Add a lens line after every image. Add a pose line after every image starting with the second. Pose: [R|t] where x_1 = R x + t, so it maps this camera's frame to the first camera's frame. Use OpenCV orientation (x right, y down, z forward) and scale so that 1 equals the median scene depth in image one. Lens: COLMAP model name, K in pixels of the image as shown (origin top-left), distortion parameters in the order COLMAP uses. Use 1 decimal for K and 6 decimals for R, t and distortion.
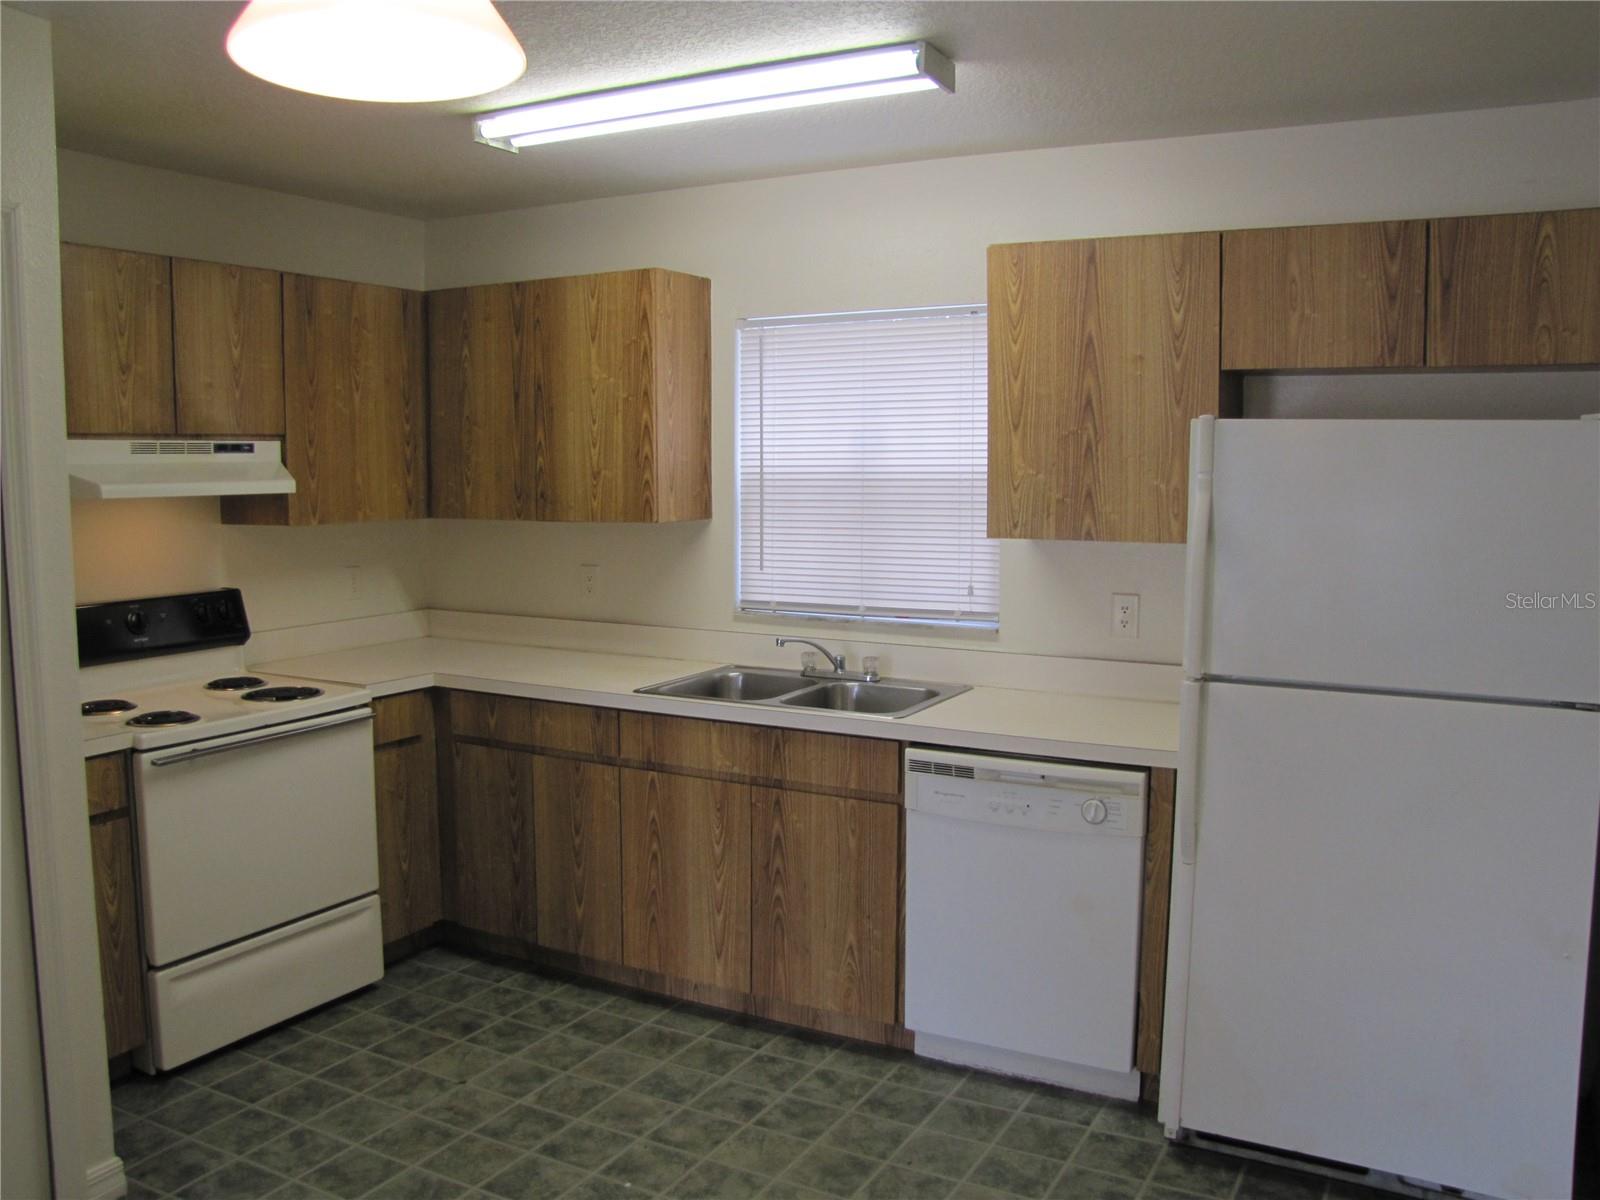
lens RADIAL K [[1315.9, 0, 800.0], [0, 1315.9, 600.0], [0, 0, 1]] dist [-0.194337, 0.160163]
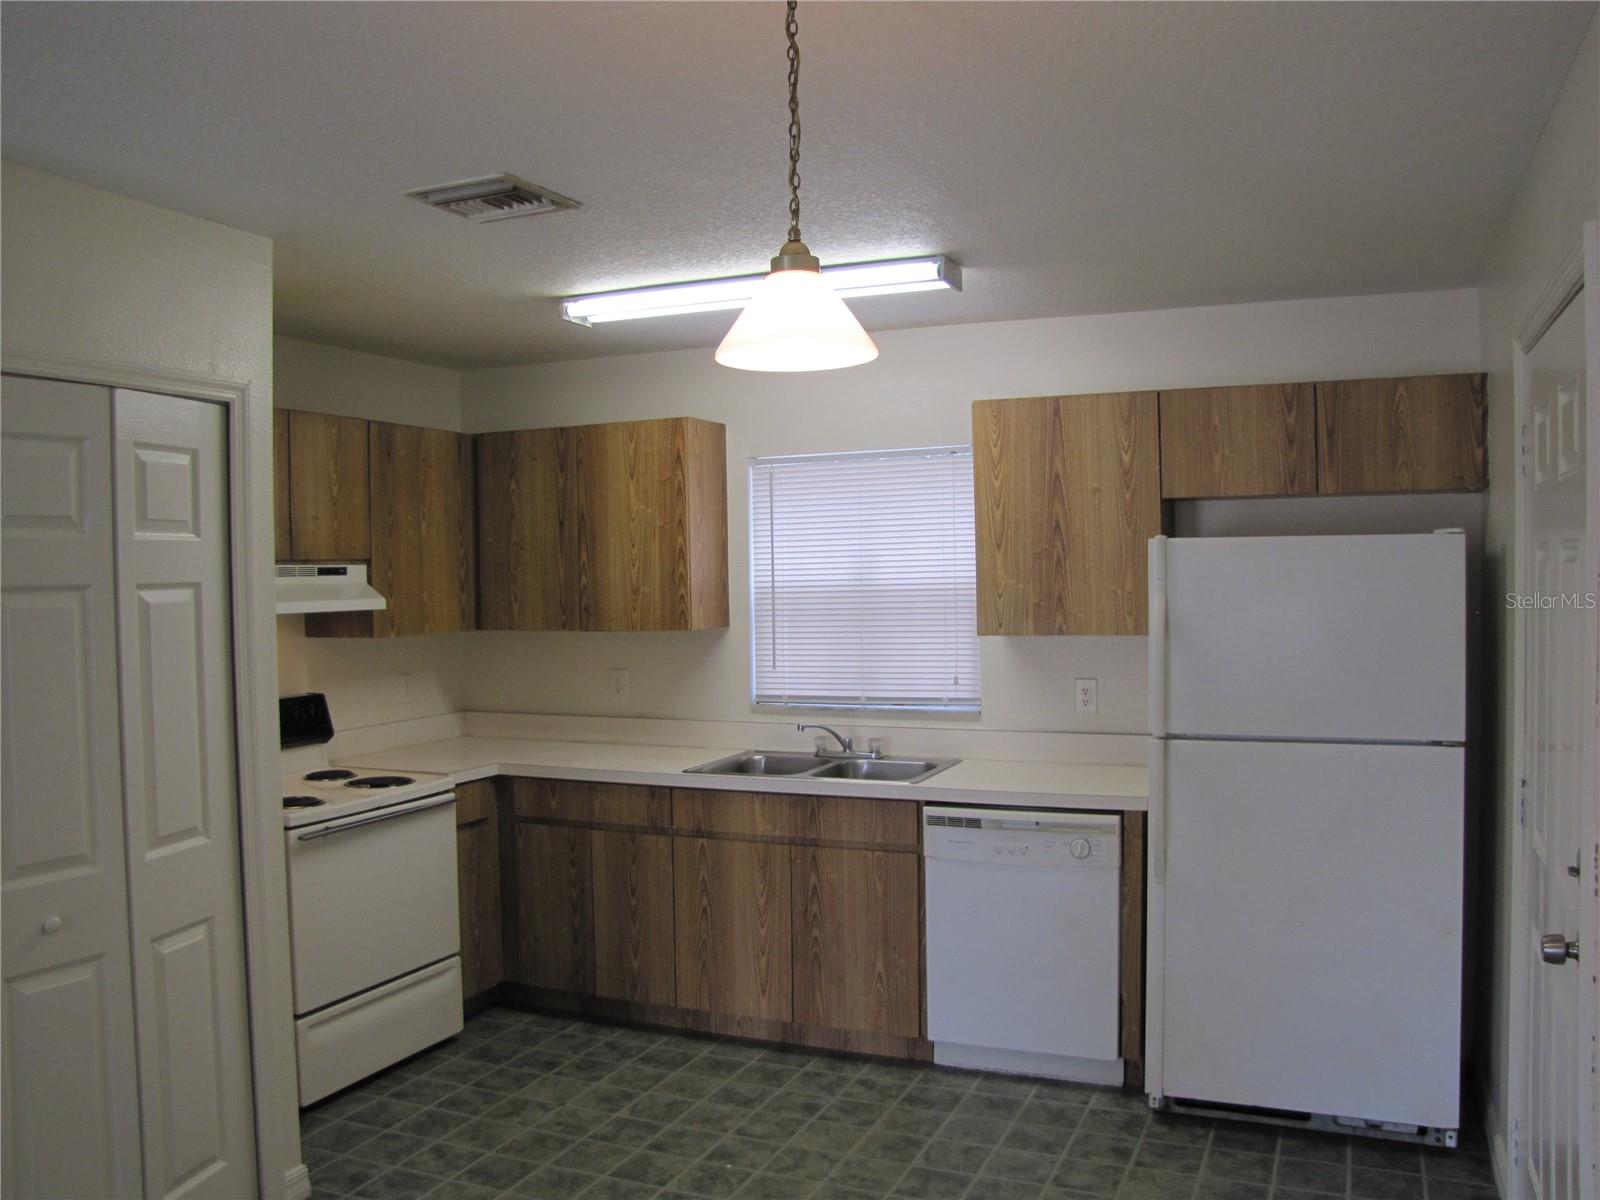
lens RADIAL K [[1315.9, 0, 800.0], [0, 1315.9, 600.0], [0, 0, 1]] dist [-0.194337, 0.160163]
pose [[0.995709, -0.019707, 0.090421, -0.133819], [0.027277, 0.996154, -0.083267, 0.017313], [-0.088433, 0.085376, 0.992417, -0.215126]]
